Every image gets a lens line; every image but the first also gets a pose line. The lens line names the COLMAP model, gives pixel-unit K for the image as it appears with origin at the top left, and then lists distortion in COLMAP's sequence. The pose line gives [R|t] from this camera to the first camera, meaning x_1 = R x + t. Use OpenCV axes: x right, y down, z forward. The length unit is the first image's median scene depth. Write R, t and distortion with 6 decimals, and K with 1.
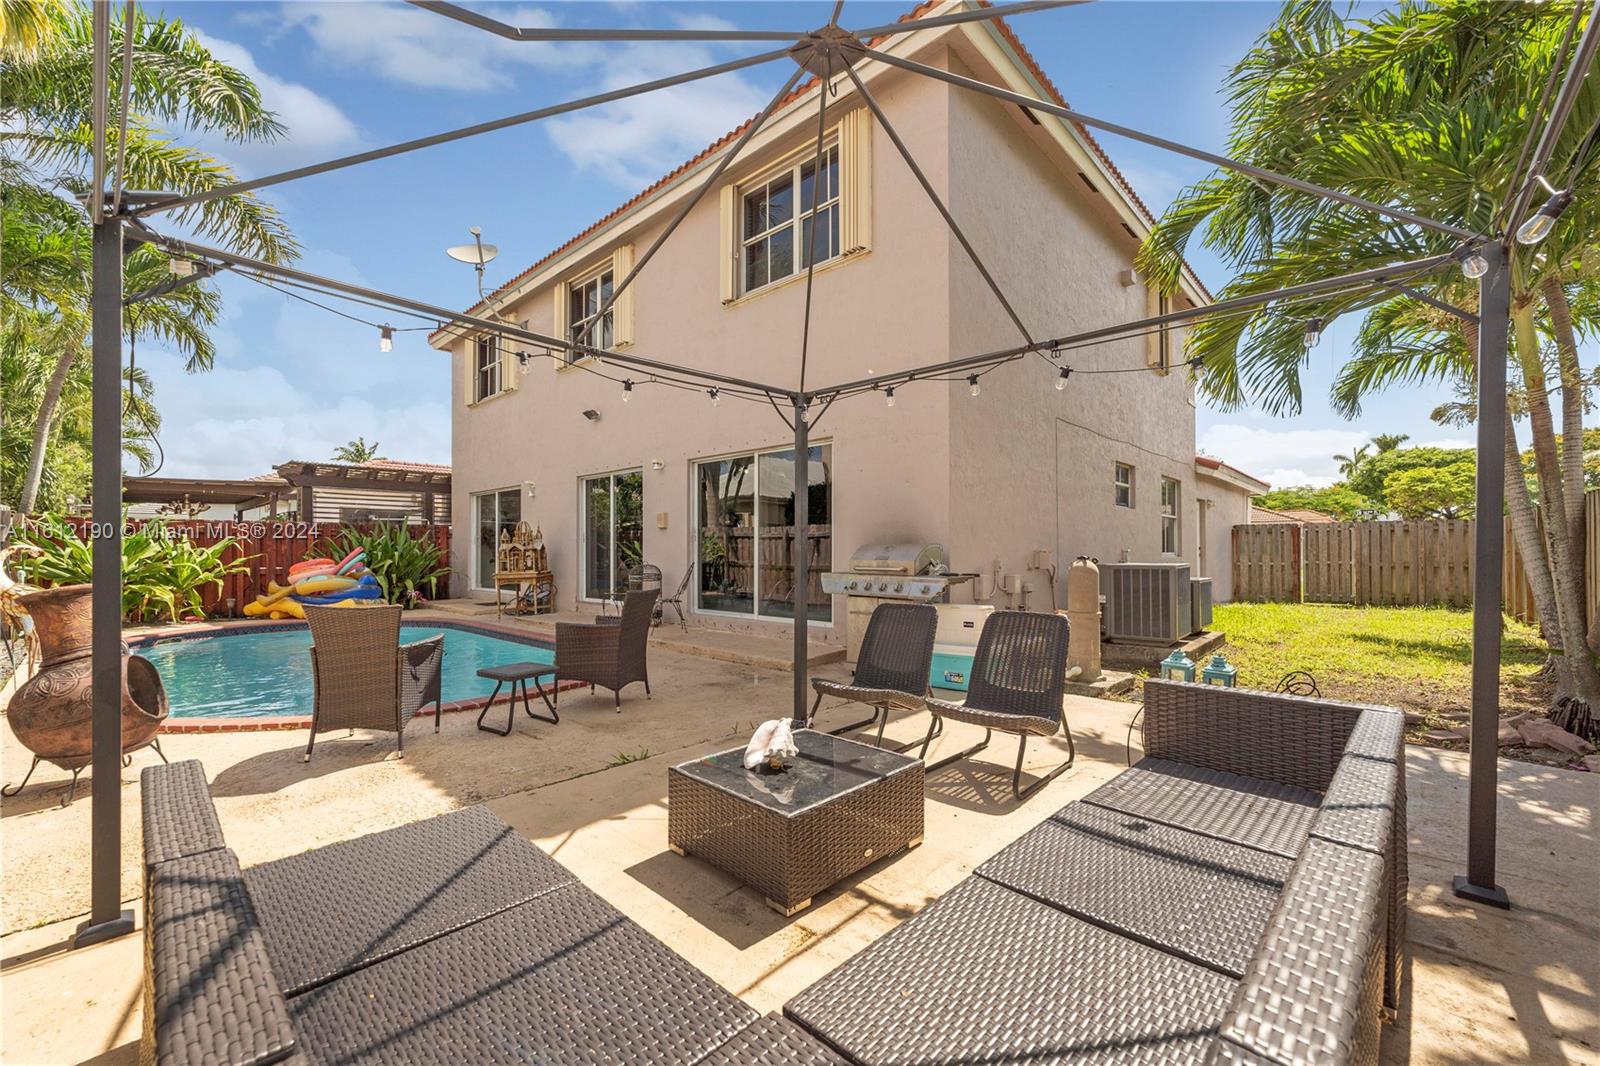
lens RADIAL K [[650.1, 0, 799.9], [0, 650.1, 545.5], [0, 0, 1]] dist [0.000637, -0.000588]
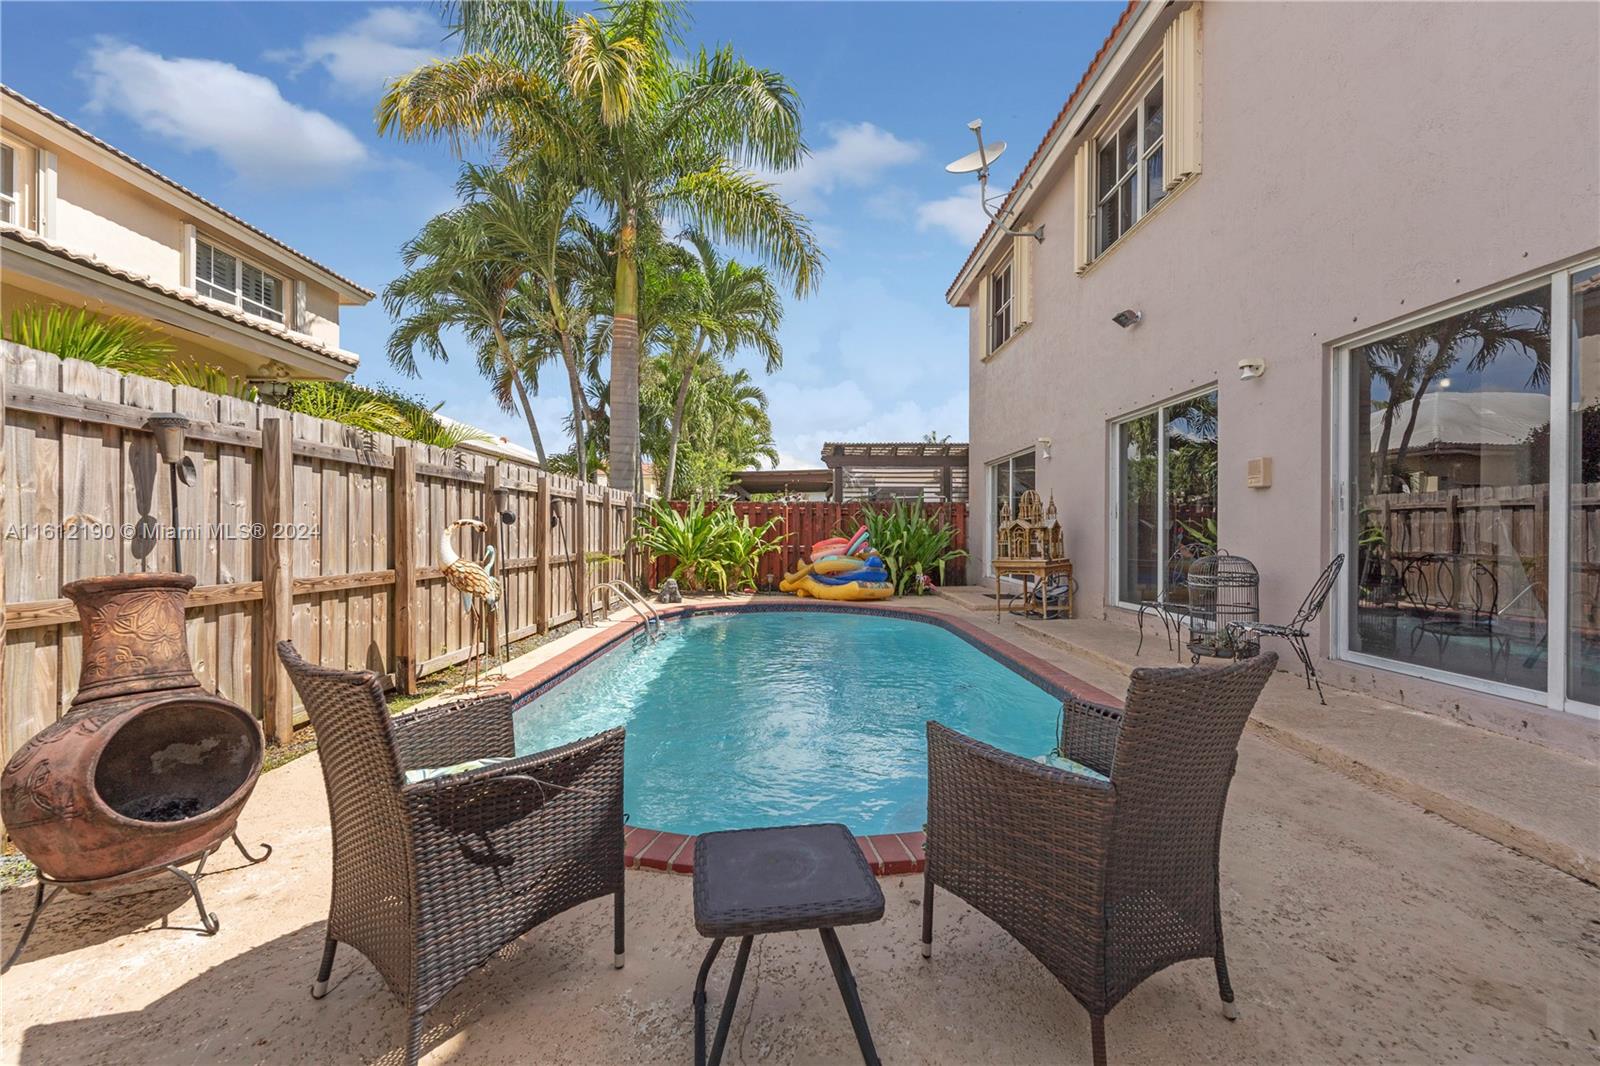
lens RADIAL K [[650.1, 0, 797.1], [0, 650.1, 532.5], [0, 0, 1]] dist [0.000637, -0.000588]
pose [[0.685804, 0.005642, -0.727764, -0.068847], [-0.000461, 0.999973, 0.007318, 0.005207], [0.727786, -0.004683, 0.685789, 0.294856]]
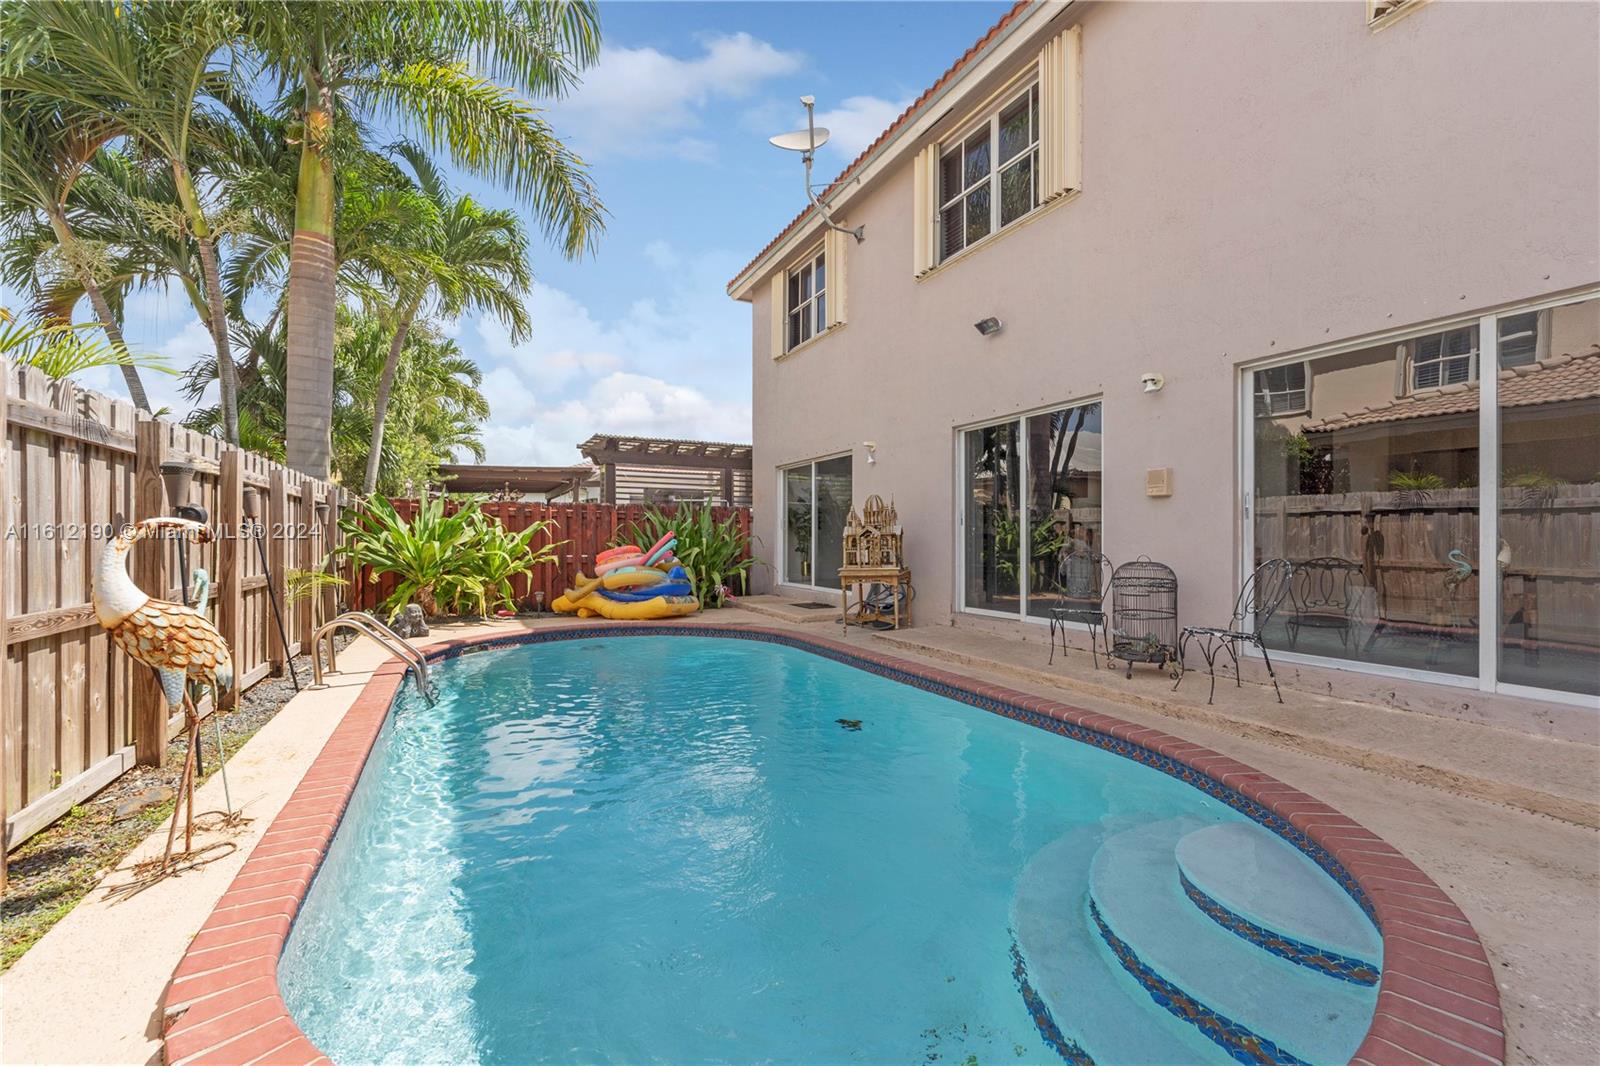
lens RADIAL K [[650.1, 0, 797.6], [0, 650.1, 535.6], [0, 0, 1]] dist [0.000637, -0.000588]
pose [[0.940700, 0.001978, -0.339234, -0.258321], [-0.001071, 0.999995, 0.002862, 0.004739], [0.339238, -0.002329, 0.940698, 0.301606]]
